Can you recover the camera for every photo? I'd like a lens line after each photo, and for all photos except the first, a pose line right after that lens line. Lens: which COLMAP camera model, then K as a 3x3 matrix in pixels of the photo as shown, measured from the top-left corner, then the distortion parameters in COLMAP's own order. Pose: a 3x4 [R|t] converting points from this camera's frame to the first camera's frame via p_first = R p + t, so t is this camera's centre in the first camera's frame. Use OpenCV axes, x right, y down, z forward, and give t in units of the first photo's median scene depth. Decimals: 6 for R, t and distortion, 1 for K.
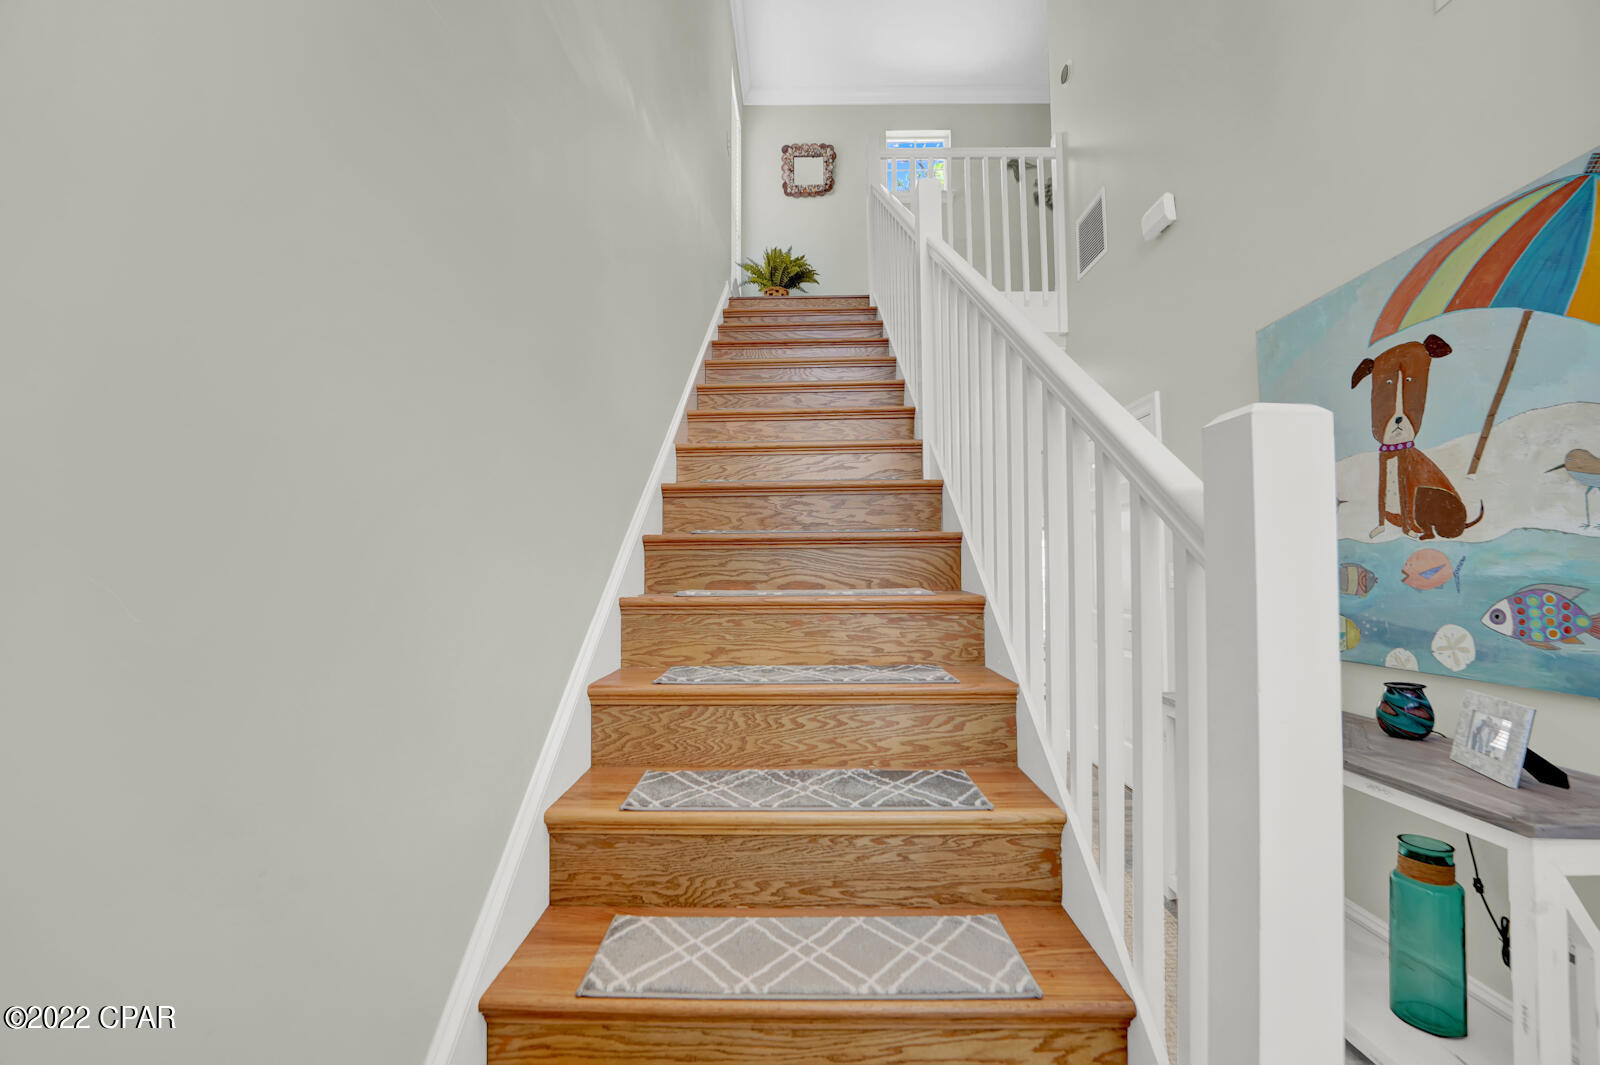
lens RADIAL K [[652.2, 0, 798.2], [0, 652.2, 535.5], [0, 0, 1]] dist [-0.026176, 0.001666]
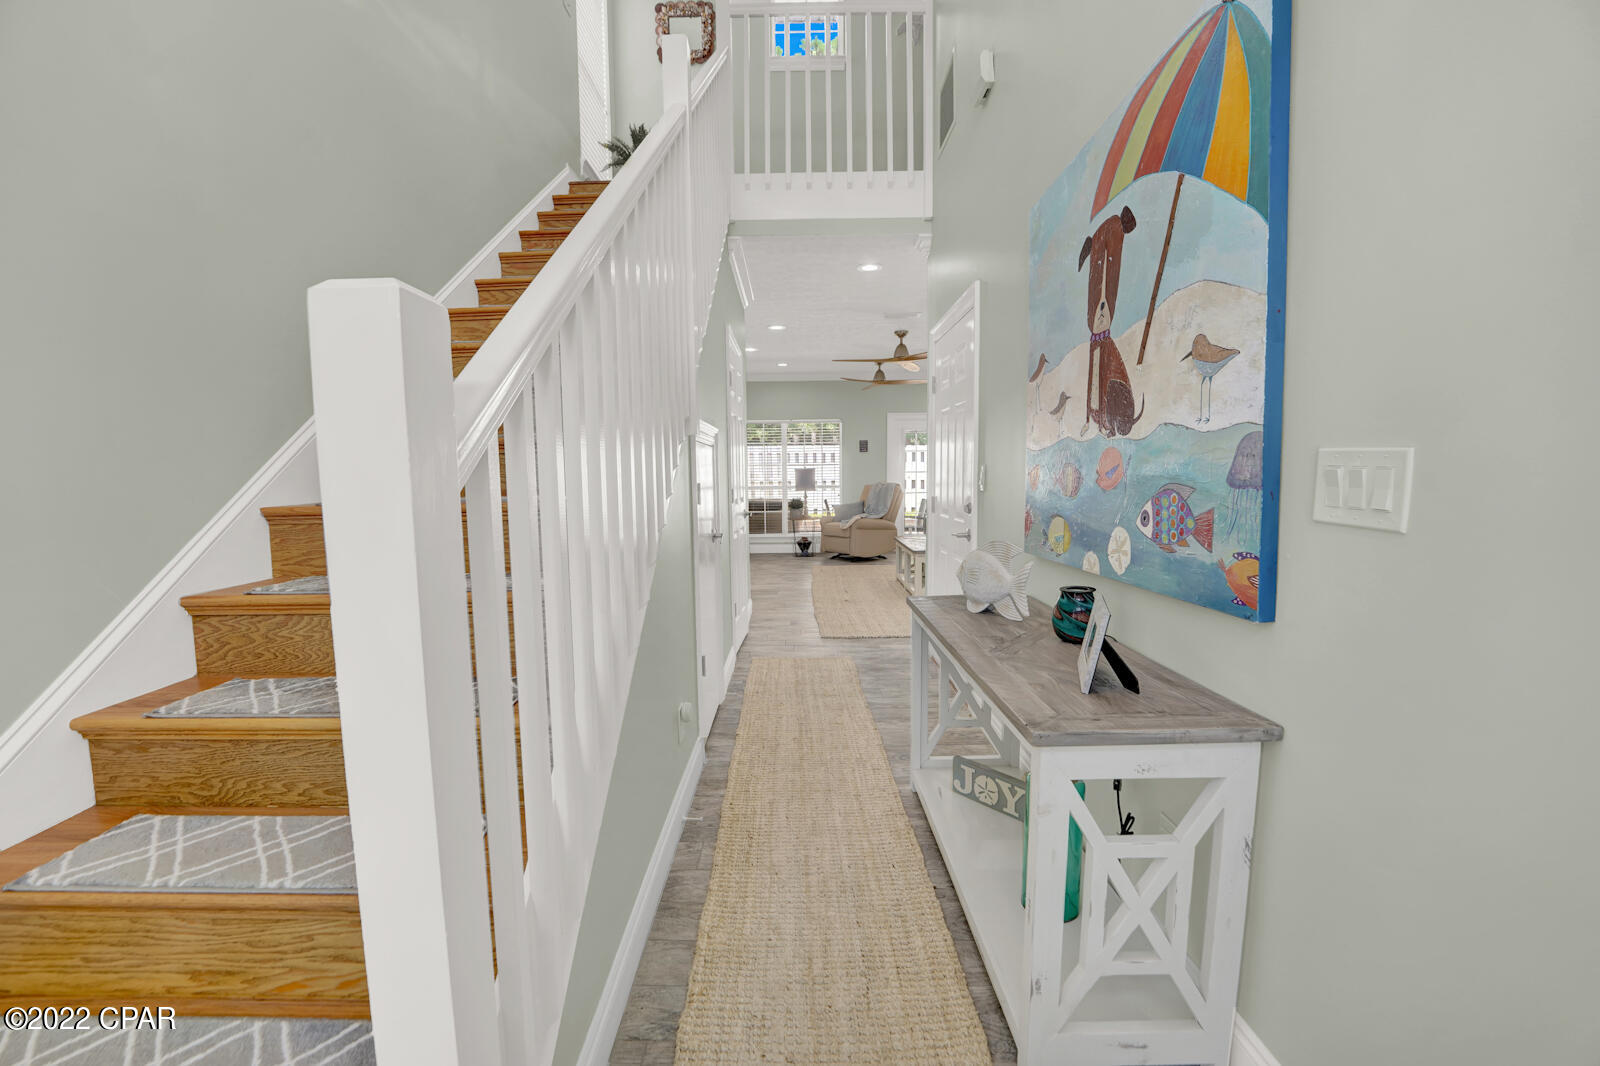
lens RADIAL K [[649.5, 0, 807.7], [0, 649.5, 540.8], [0, 0, 1]] dist [-0.032082, 0.005094]
pose [[0.999889, -0.012212, 0.008515, 0.626198], [0.010782, 0.988405, 0.151460, 0.010365], [-0.010266, -0.151352, 0.988427, 0.046743]]
